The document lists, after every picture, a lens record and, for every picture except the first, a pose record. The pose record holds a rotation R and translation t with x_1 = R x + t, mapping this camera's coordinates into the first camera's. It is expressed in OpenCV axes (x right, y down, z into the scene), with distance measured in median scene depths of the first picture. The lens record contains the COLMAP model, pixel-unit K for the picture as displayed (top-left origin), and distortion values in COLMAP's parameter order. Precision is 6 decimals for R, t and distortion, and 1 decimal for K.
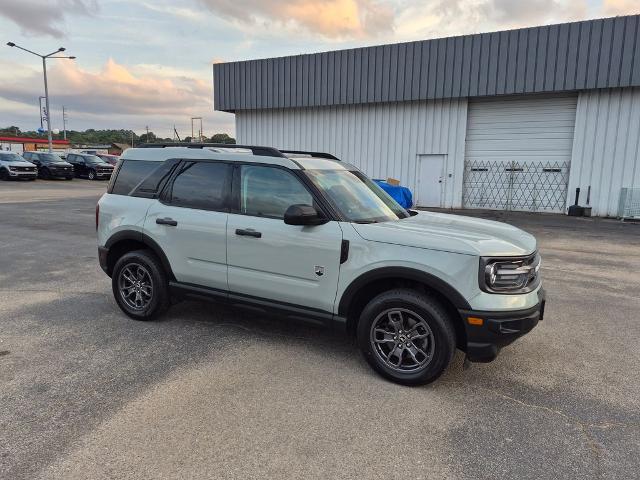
lens RADIAL K [[448.0, 0, 314.7], [0, 448.0, 236.4], [0, 0, 1]] dist [0.041421, -0.032598]
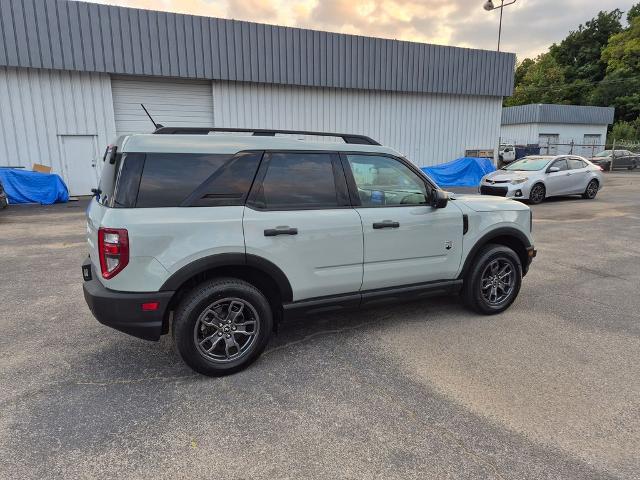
lens RADIAL K [[448.0, 0, 316.9], [0, 448.0, 243.8], [0, 0, 1]] dist [0.041421, -0.032598]
pose [[0.579356, -0.187314, 0.793259, -0.880532], [0.140008, 0.981640, 0.129542, -0.099252], [-0.802960, 0.036012, 0.594944, 0.467006]]
